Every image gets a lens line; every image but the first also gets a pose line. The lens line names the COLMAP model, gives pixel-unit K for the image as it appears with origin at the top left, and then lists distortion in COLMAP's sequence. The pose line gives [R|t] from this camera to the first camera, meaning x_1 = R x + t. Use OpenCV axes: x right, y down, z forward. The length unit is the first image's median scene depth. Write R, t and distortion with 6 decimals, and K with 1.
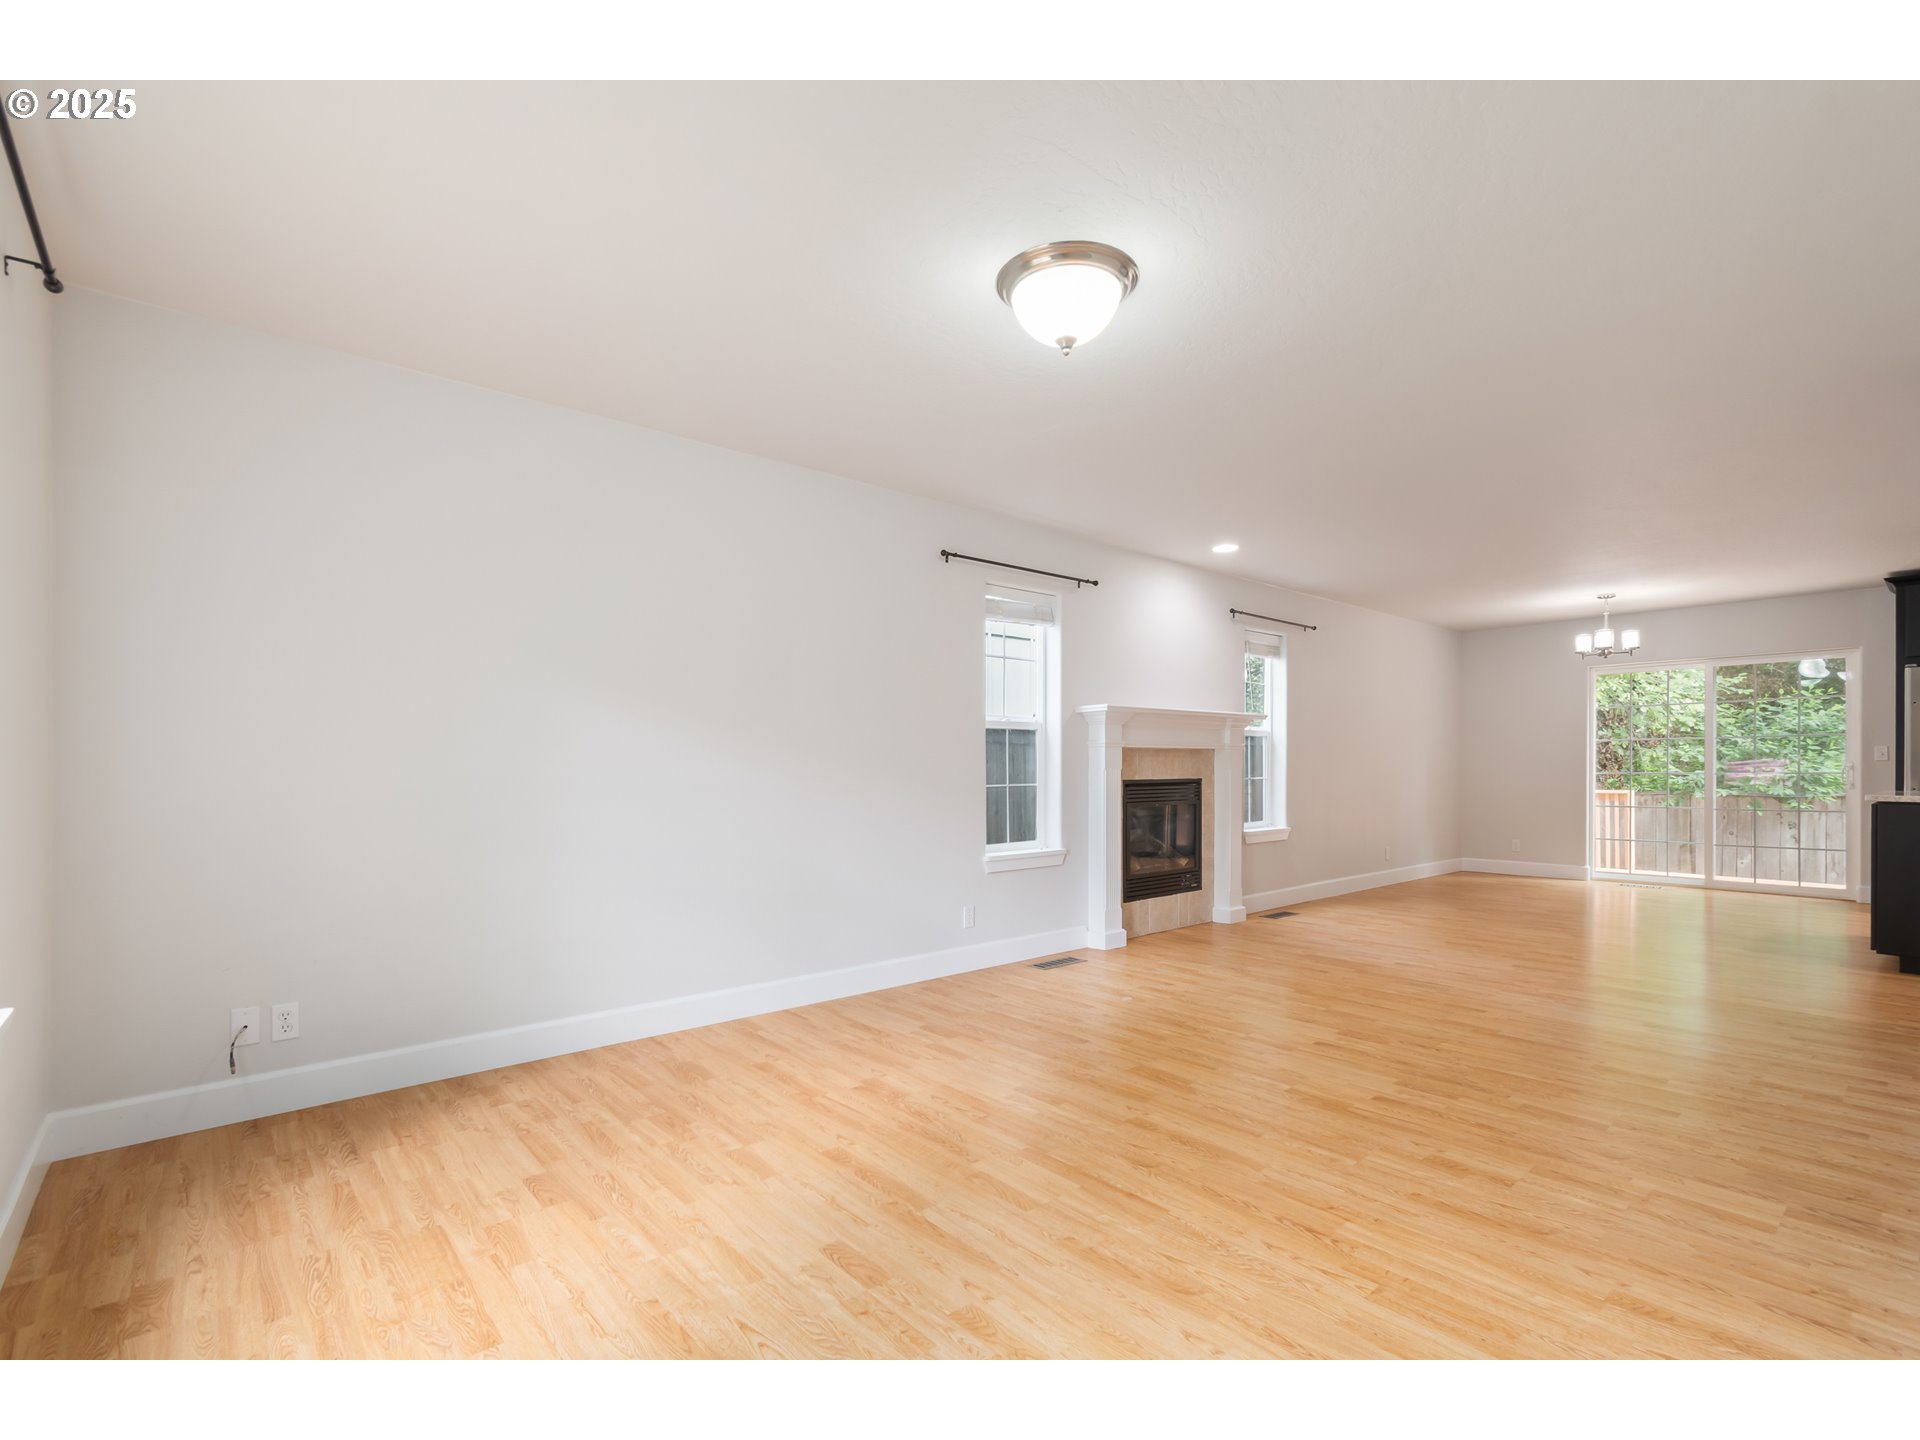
lens RADIAL K [[883.9, 0, 977.0], [0, 883.9, 769.2], [0, 0, 1]] dist [0.003479, 0.000014]
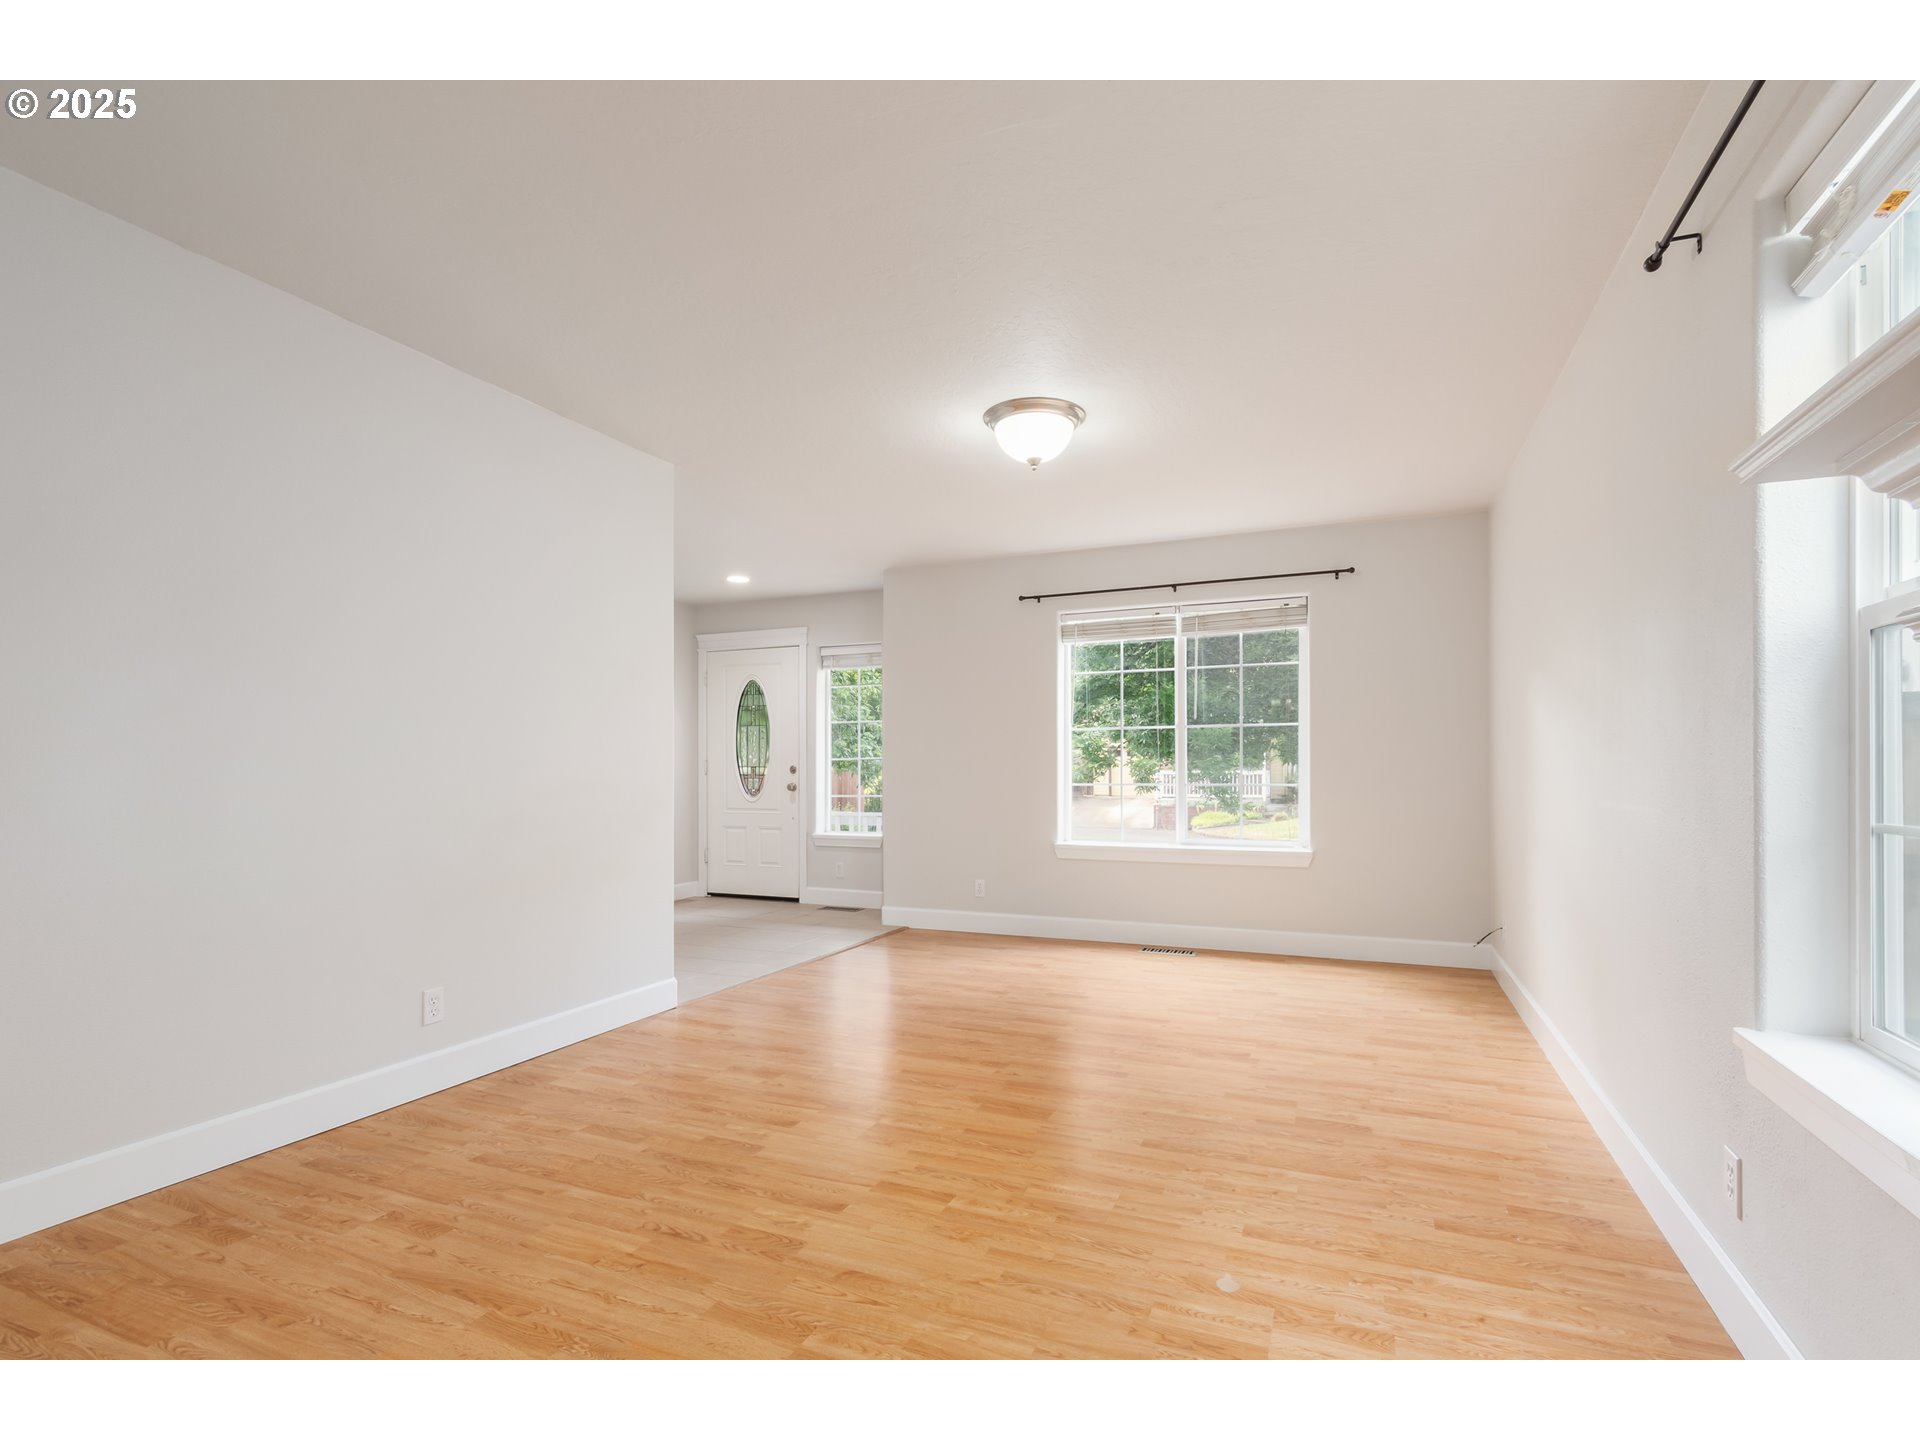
lens RADIAL K [[907.3, 0, 968.6], [0, 907.3, 762.4], [0, 0, 1]] dist [-0.001838, 0.000264]
pose [[-0.902592, 0.006641, -0.430447, 0.535652], [0.008711, 0.999958, -0.002838, -0.005927], [0.430410, -0.006312, -0.902612, 1.504280]]
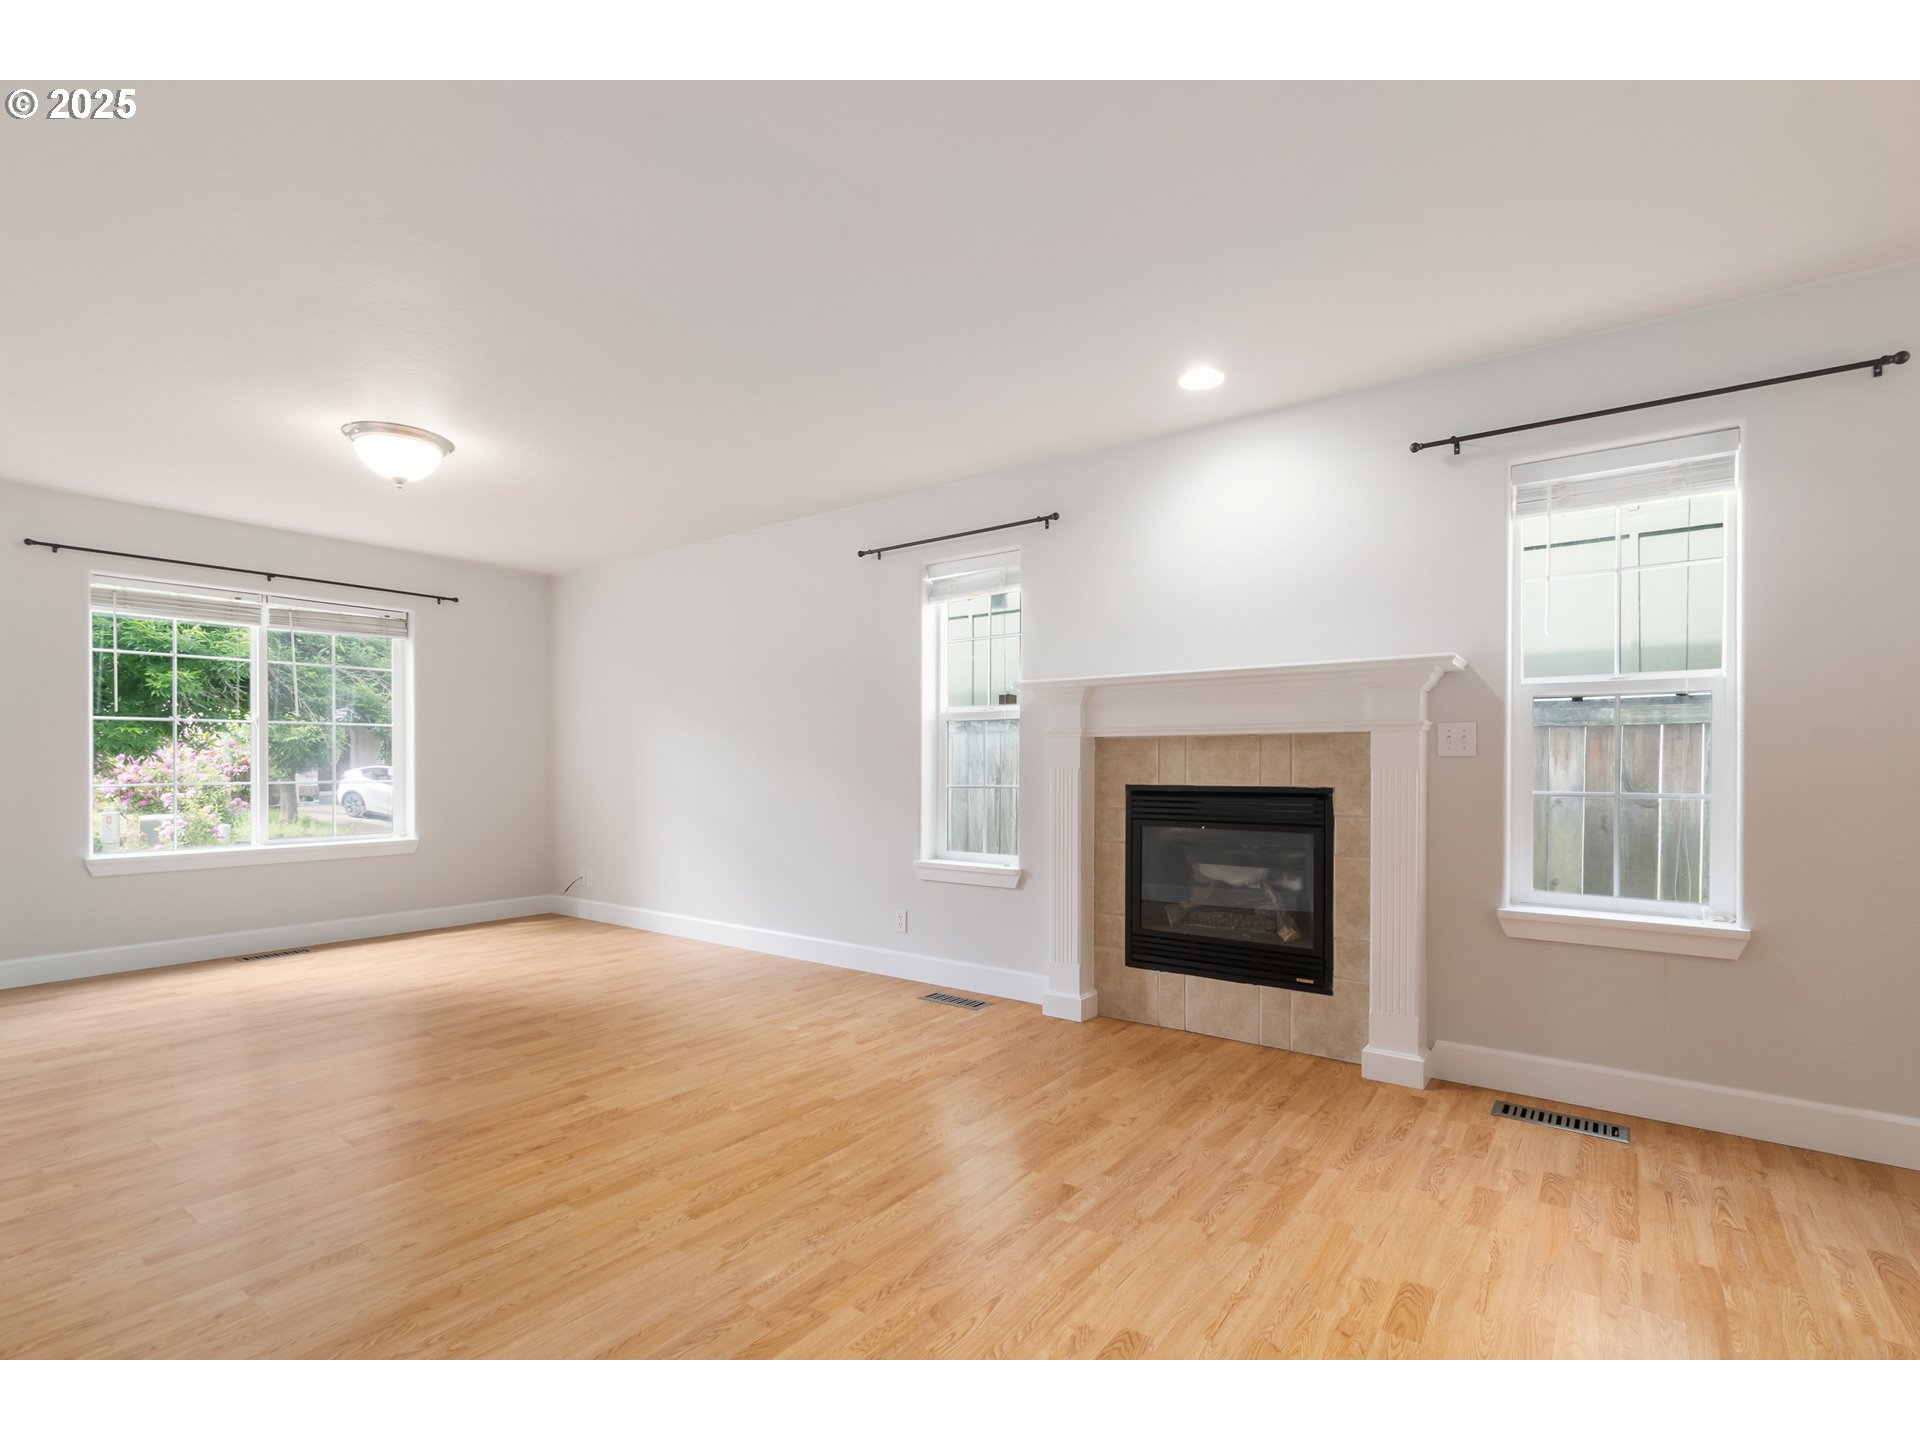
lens RADIAL K [[897.1, 0, 971.3], [0, 897.1, 728.0], [0, 0, 1]] dist [0.001360, 0.000098]
pose [[0.211758, -0.033902, -0.976734, 1.204409], [-0.002417, 0.999377, -0.035212, -0.009133], [0.977319, 0.009818, 0.211544, 1.086049]]
